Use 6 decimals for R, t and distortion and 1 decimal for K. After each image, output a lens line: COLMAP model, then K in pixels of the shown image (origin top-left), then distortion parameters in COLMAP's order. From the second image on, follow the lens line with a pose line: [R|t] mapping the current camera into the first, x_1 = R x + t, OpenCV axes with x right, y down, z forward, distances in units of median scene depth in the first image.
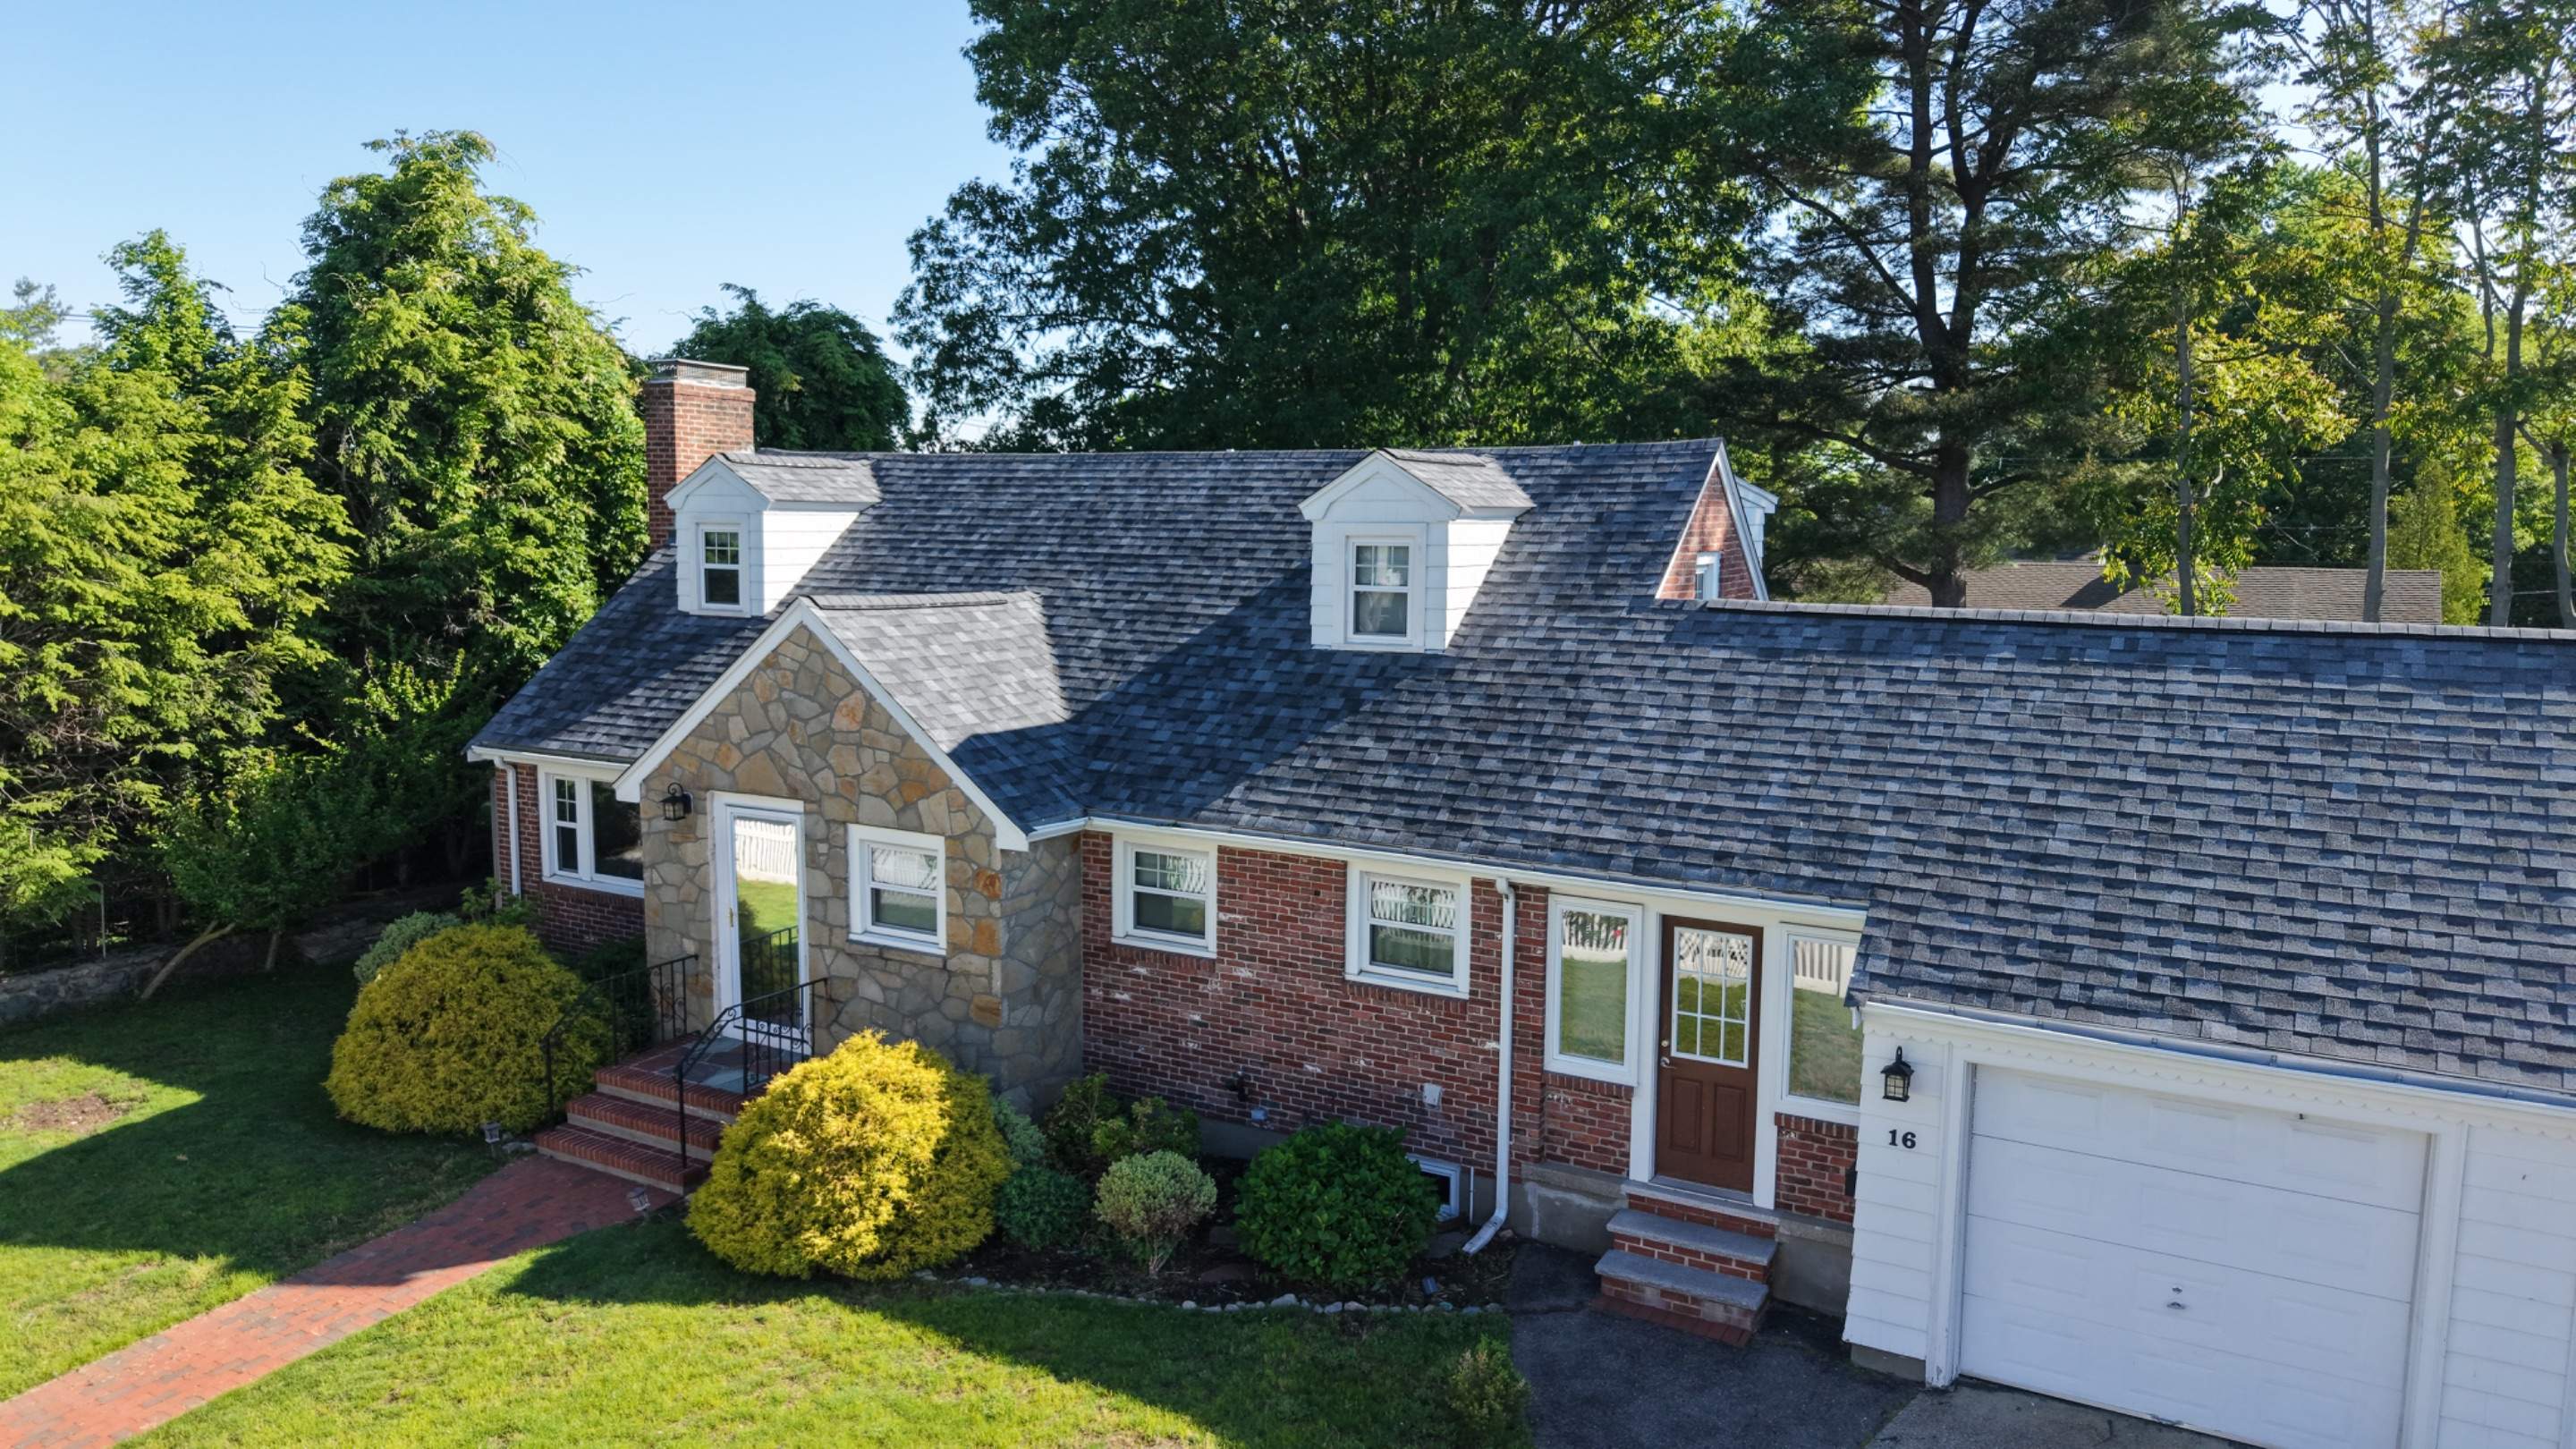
lens RADIAL K [[1718.0, 0, 1287.8], [0, 1718.0, 741.4], [0, 0, 1]] dist [-0.001735, -0.002589]
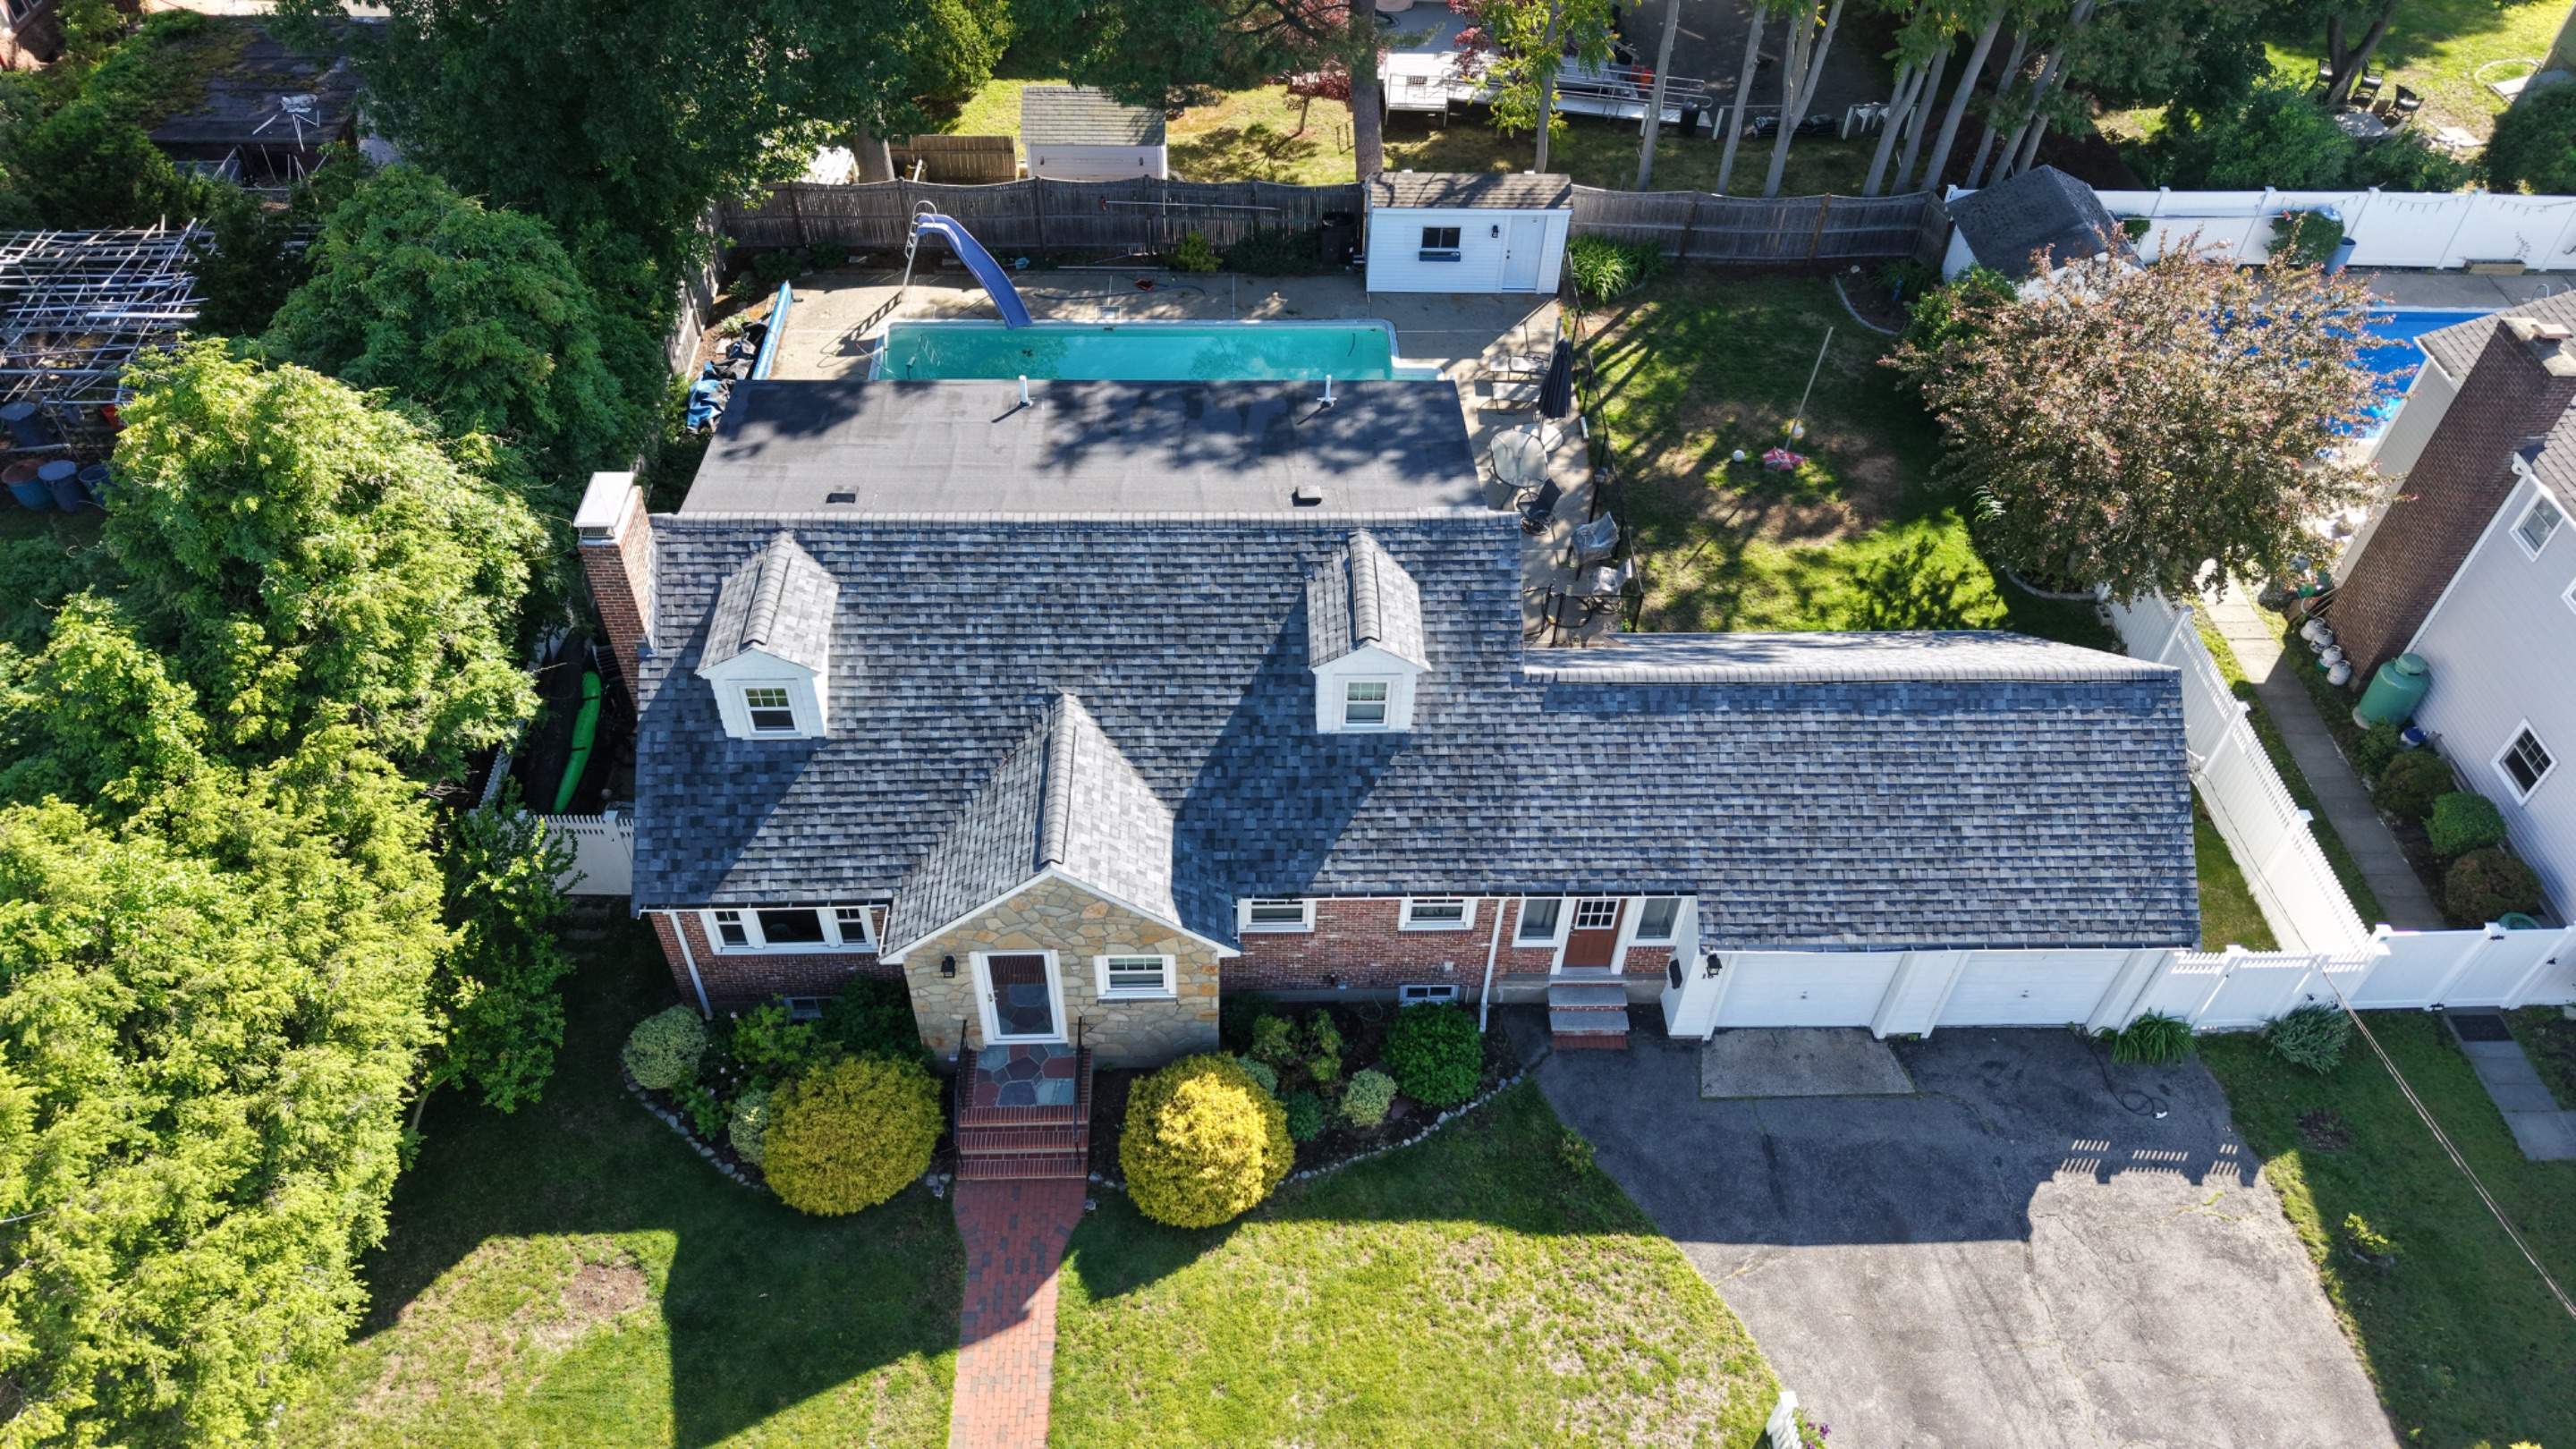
lens RADIAL K [[1734.7, 0, 1280.8], [0, 1734.7, 724.4], [0, 0, 1]] dist [0.043535, -0.053413]
pose [[0.853970, -0.366025, 0.369812, -0.686955], [0.055658, 0.770918, 0.634498, -1.227675], [-0.517337, -0.521259, 0.678713, -0.058197]]
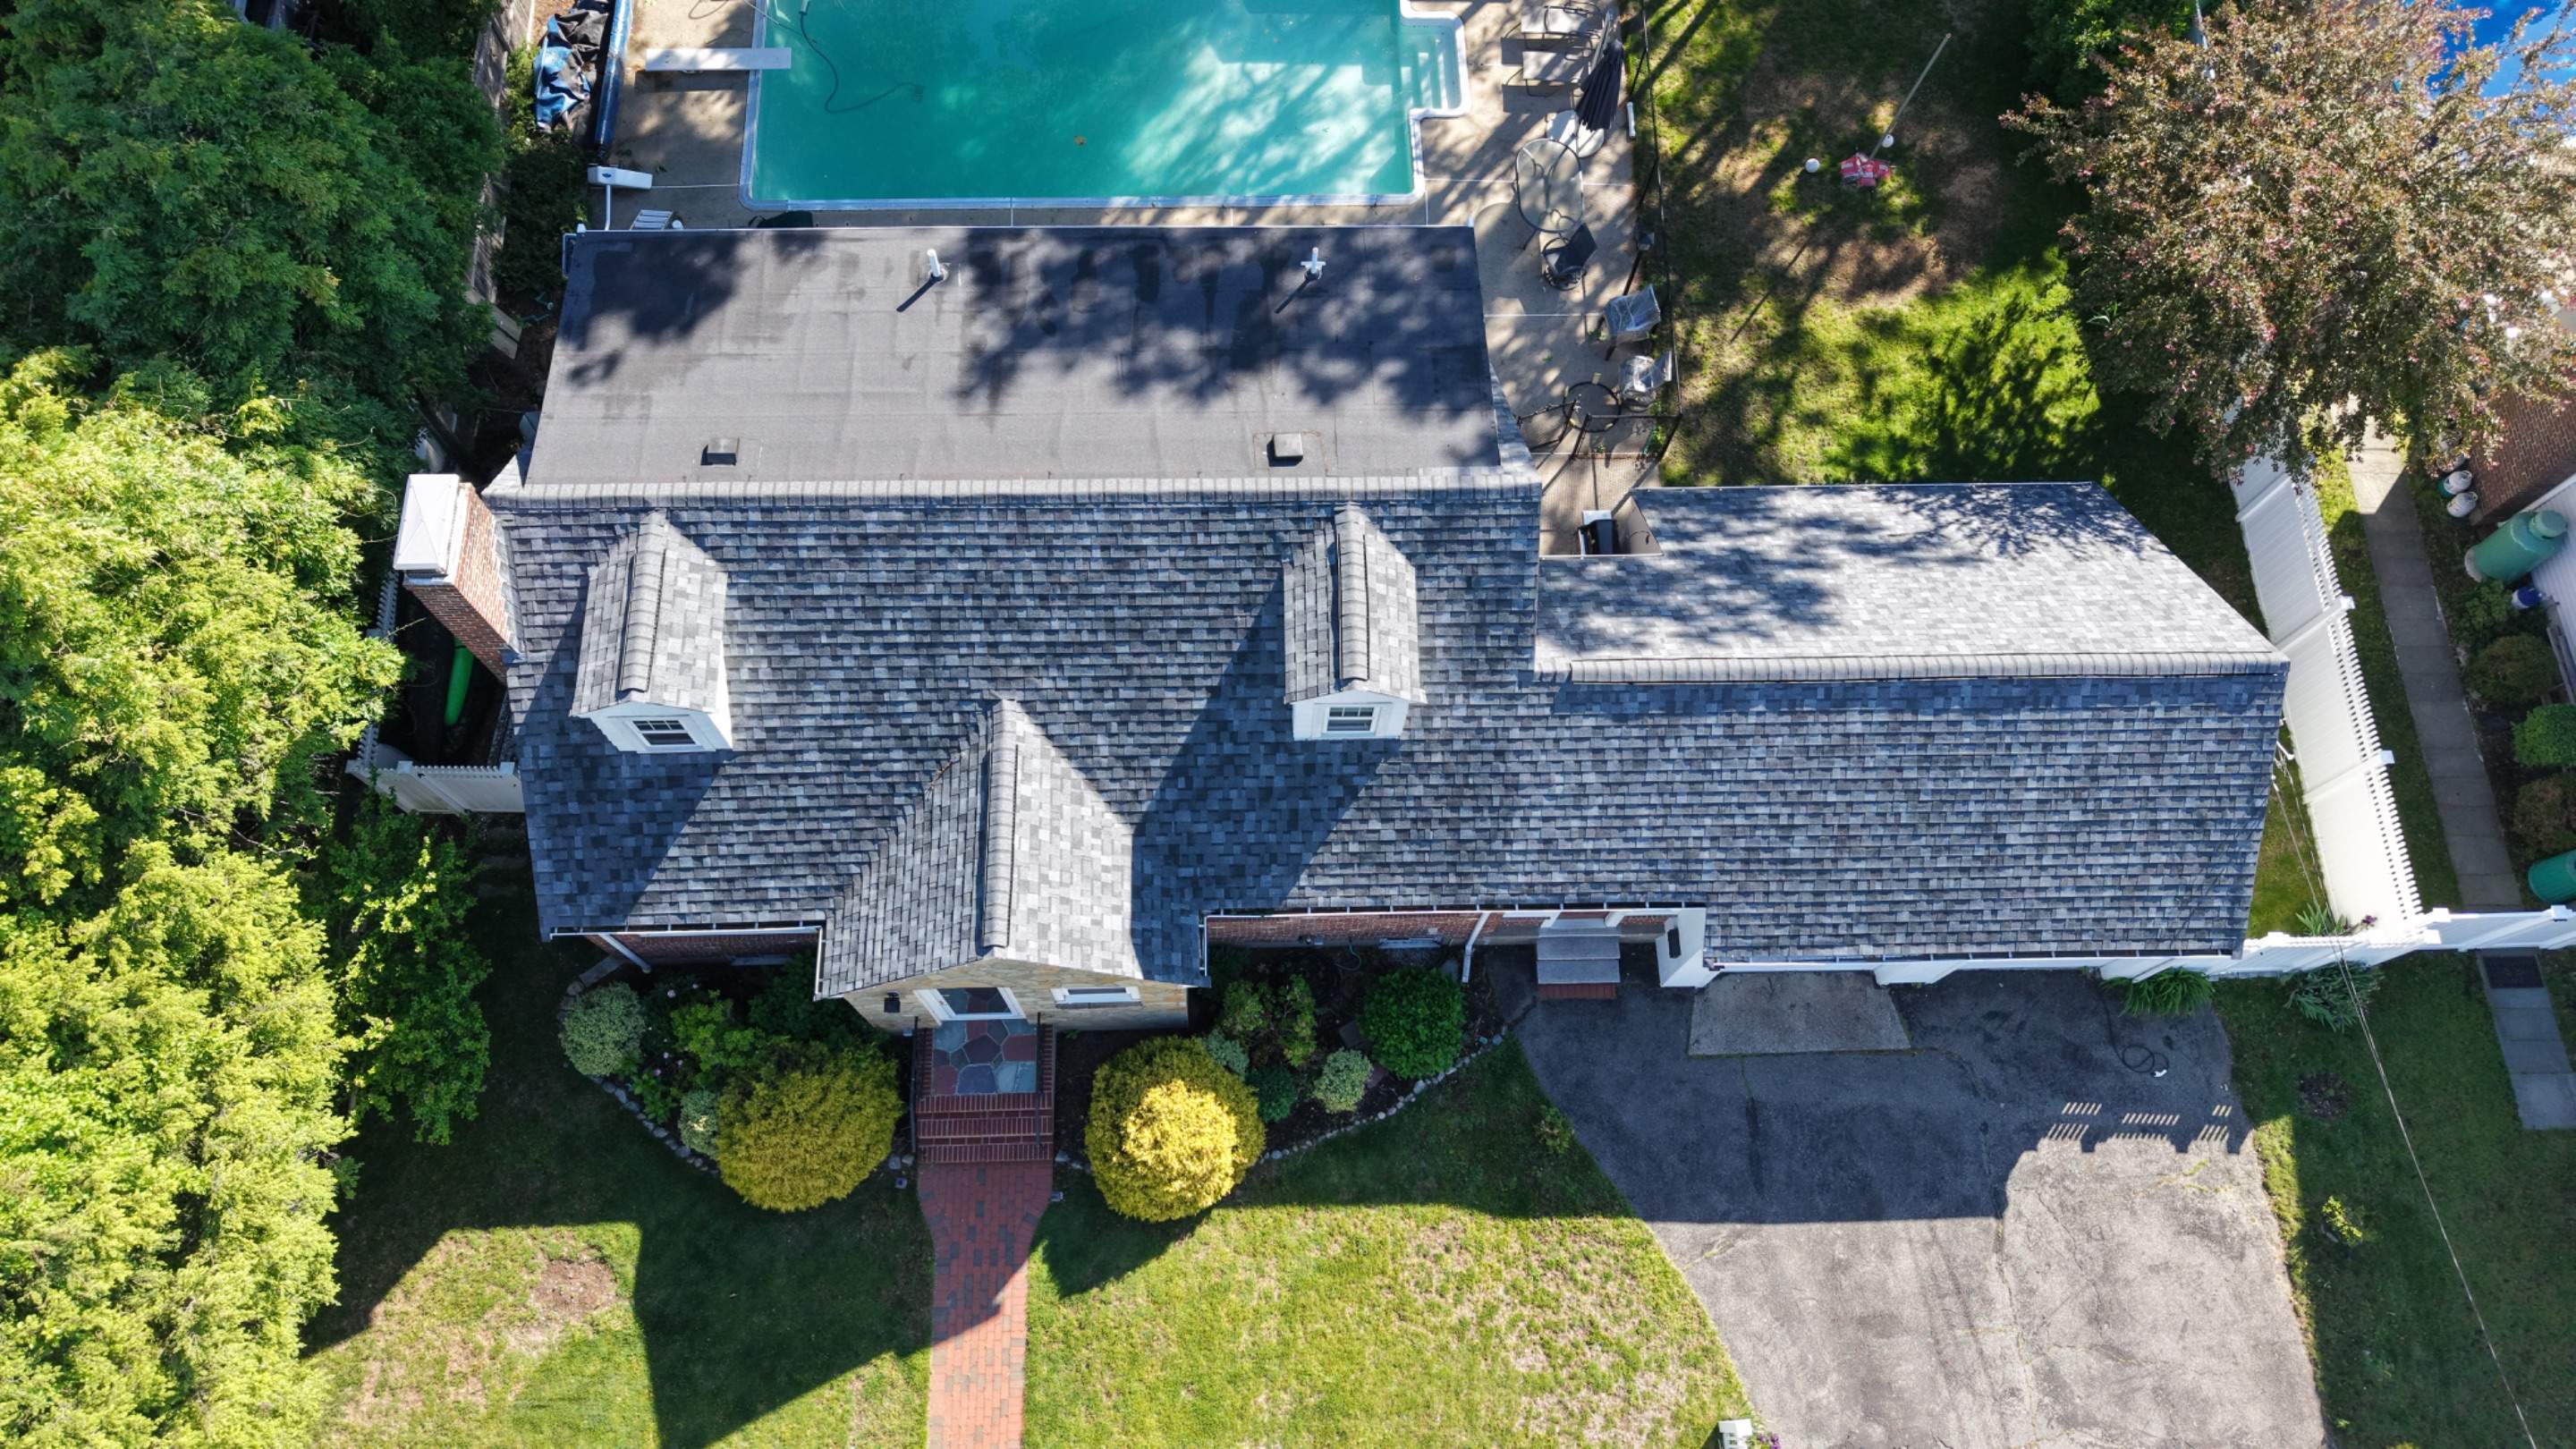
lens RADIAL K [[1733.6, 0, 1282.0], [0, 1733.6, 728.7], [0, 0, 1]] dist [0.028058, -0.028210]
pose [[0.855998, -0.476157, 0.201352, -0.310389], [0.047274, 0.459939, 0.886691, -1.483484], [-0.514814, -0.749487, 0.416216, 0.501599]]
